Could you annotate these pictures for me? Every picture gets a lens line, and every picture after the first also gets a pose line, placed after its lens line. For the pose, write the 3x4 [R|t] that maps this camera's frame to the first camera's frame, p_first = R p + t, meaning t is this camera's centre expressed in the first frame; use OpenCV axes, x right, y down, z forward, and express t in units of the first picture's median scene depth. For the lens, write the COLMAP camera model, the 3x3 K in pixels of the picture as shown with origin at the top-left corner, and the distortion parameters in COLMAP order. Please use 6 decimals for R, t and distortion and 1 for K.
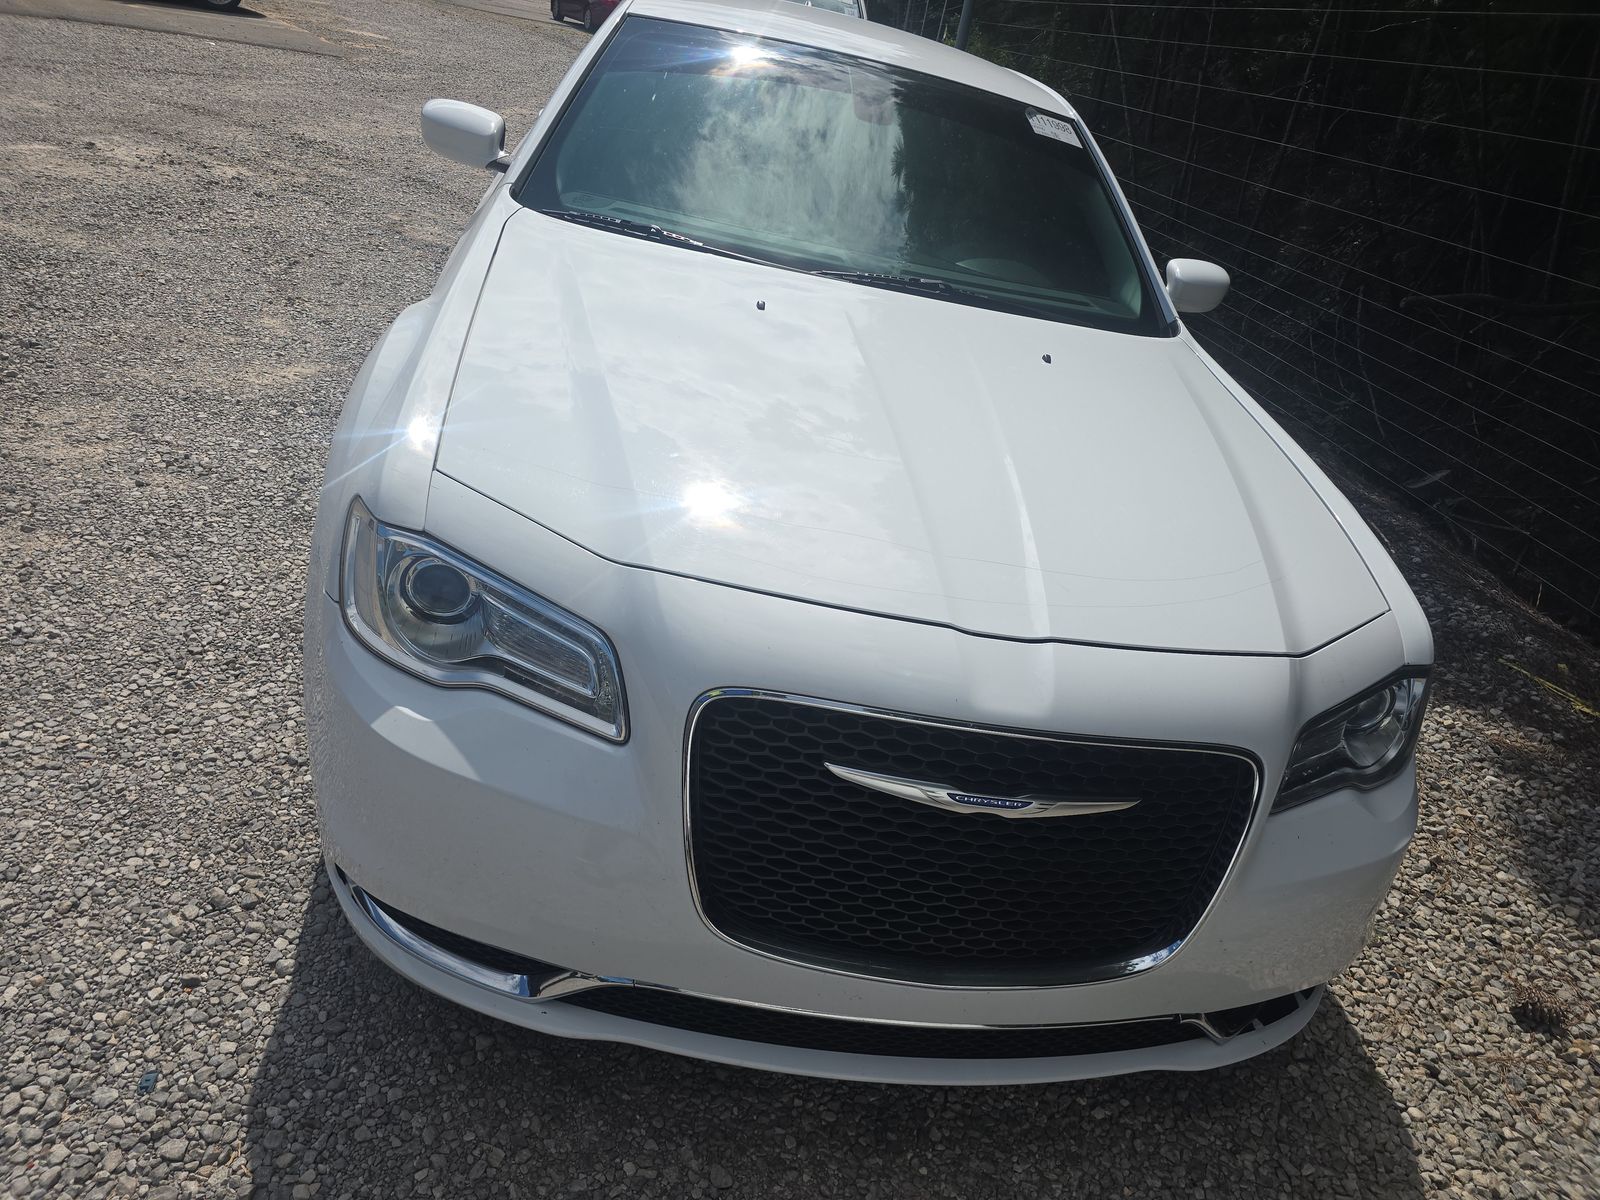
lens RADIAL K [[1063.4, 0, 799.2], [0, 1063.4, 599.3], [0, 0, 1]] dist [0.026124, -0.026051]
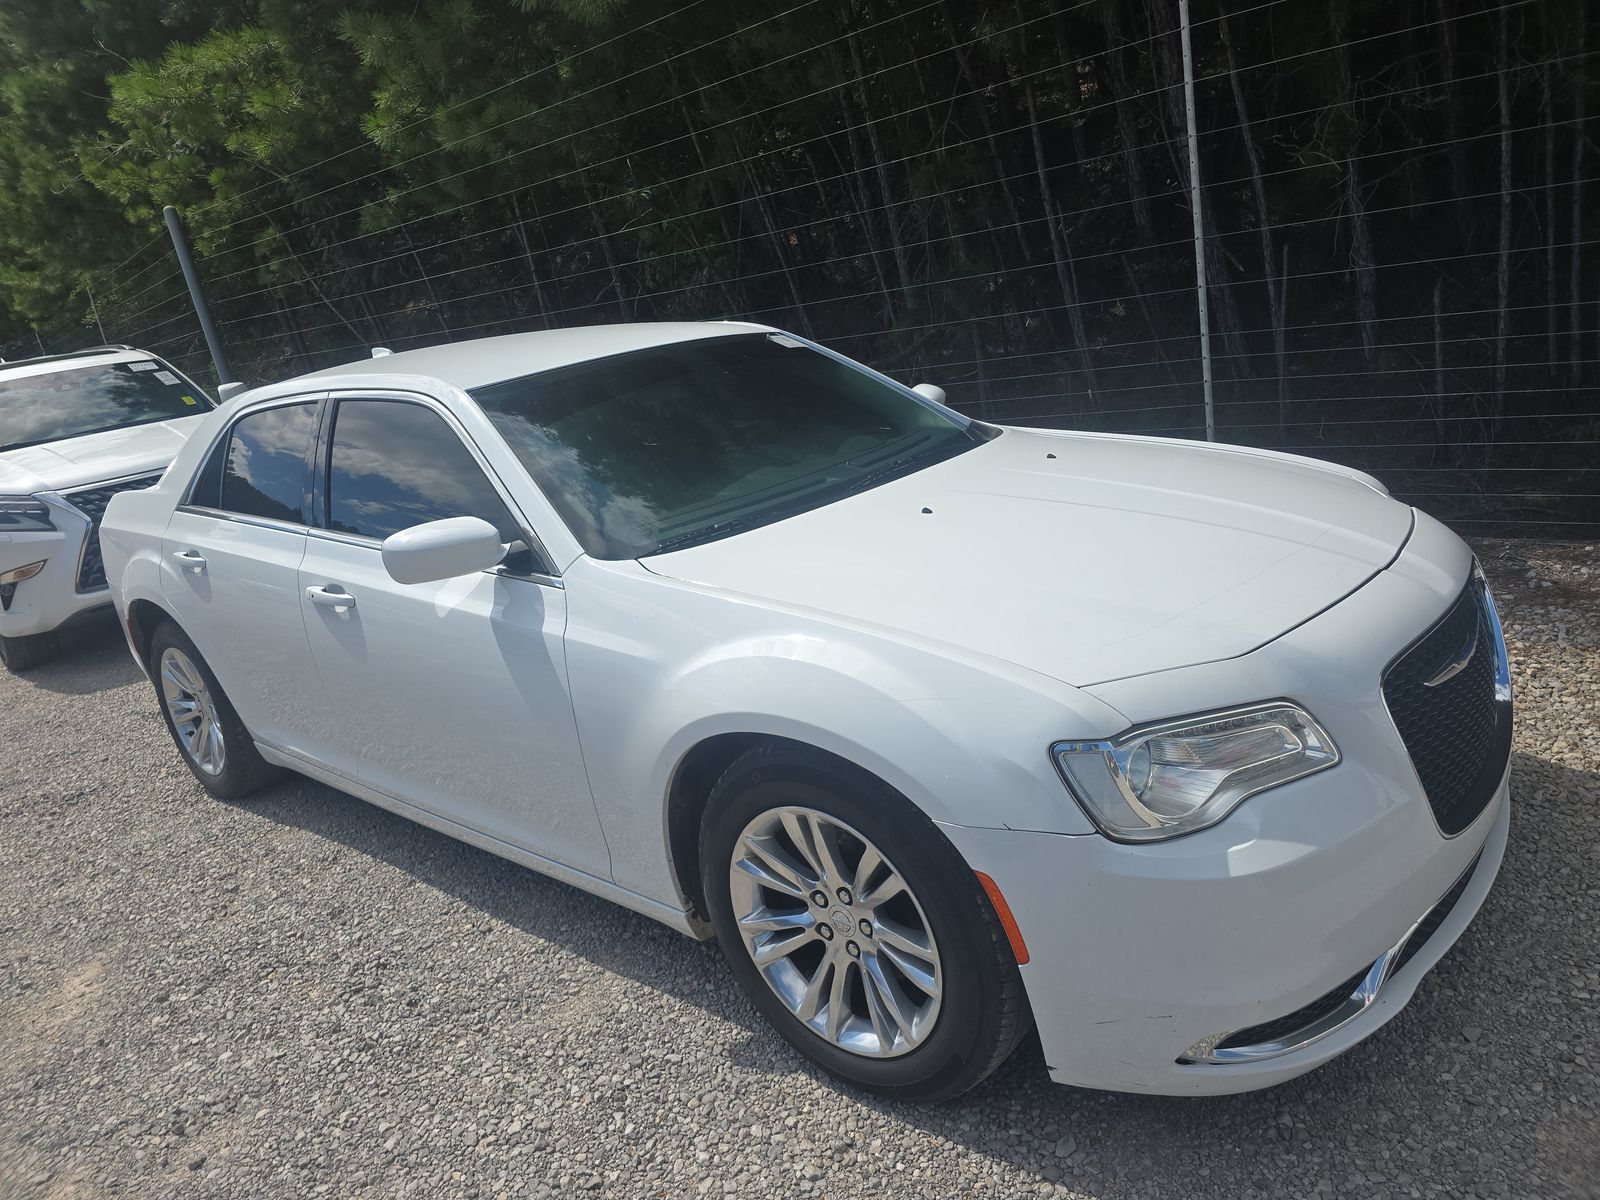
lens RADIAL K [[1063.4, 0, 797.4], [0, 1063.4, 604.2], [0, 0, 1]] dist [0.026124, -0.026051]
pose [[0.673911, -0.487576, 0.555079, -0.534100], [0.582916, 0.812510, 0.005993, -0.178102], [-0.453930, 0.319526, 0.831776, 0.062109]]
